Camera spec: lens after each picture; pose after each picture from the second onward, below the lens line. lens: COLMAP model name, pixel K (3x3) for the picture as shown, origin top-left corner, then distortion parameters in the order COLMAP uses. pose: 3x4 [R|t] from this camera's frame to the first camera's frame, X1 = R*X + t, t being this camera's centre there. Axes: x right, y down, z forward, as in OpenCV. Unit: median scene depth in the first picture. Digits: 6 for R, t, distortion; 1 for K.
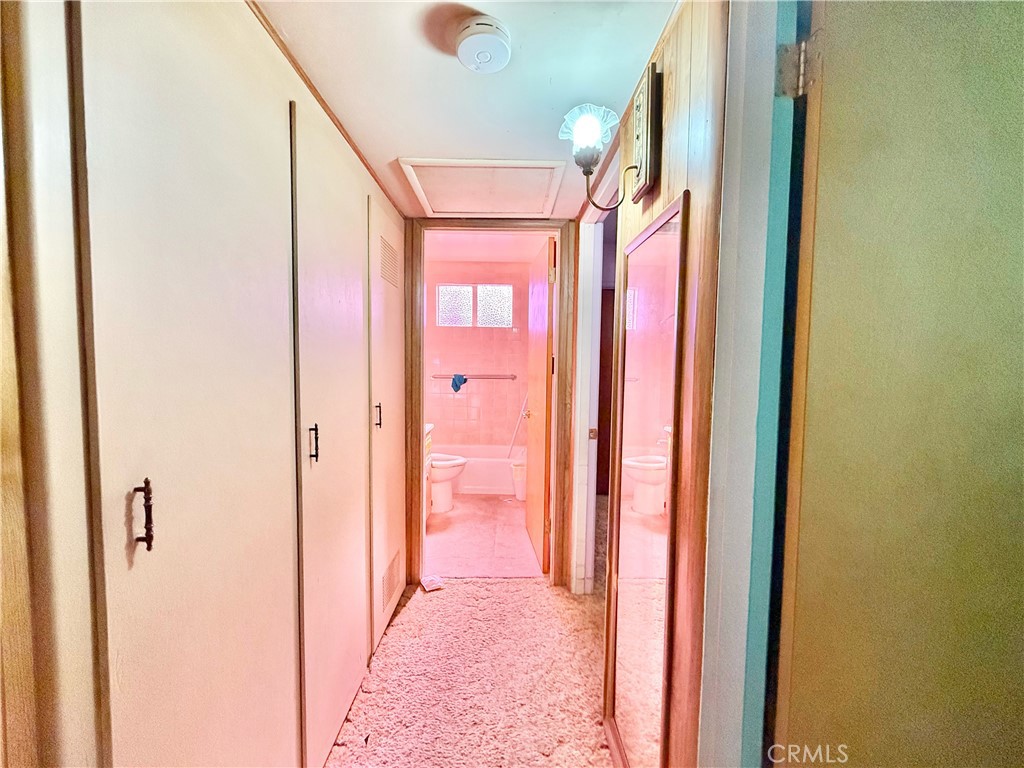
lens RADIAL K [[408.2, 0, 511.9], [0, 408.2, 381.8], [0, 0, 1]] dist [0.010513, 0.000147]
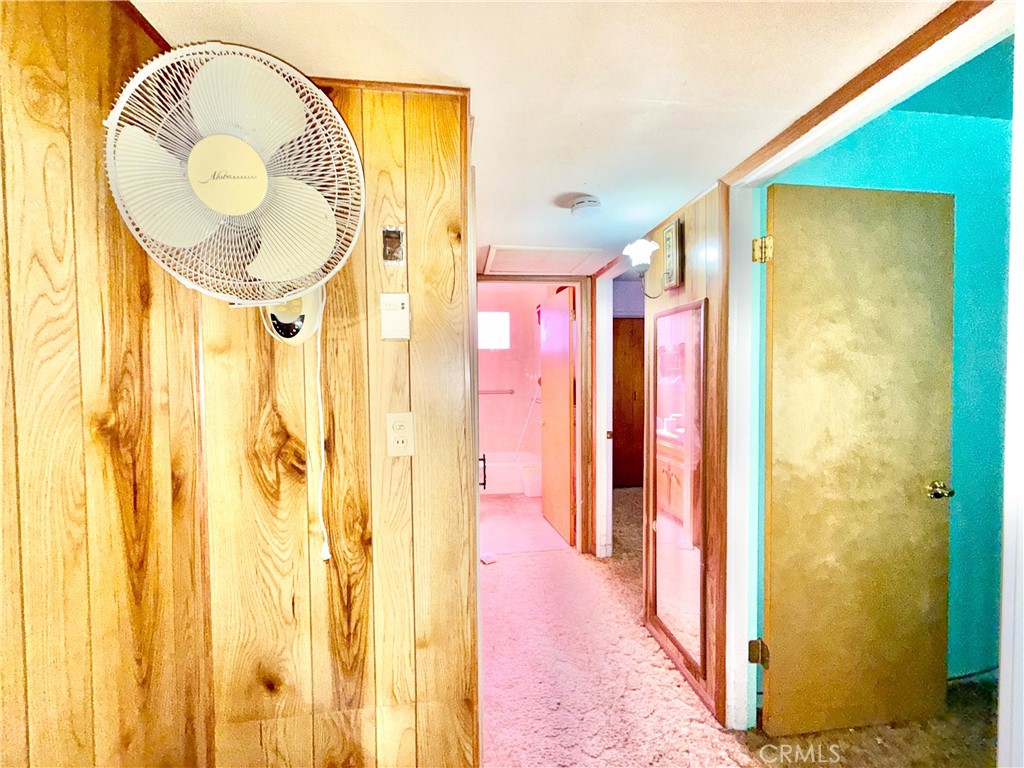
lens RADIAL K [[408.2, 0, 510.1], [0, 408.2, 382.4], [0, 0, 1]] dist [0.010513, 0.000147]
pose [[0.993713, -0.024565, 0.109232, -0.260315], [0.027414, 0.999320, -0.024658, -0.019730], [-0.108552, 0.027497, 0.993710, -0.289097]]
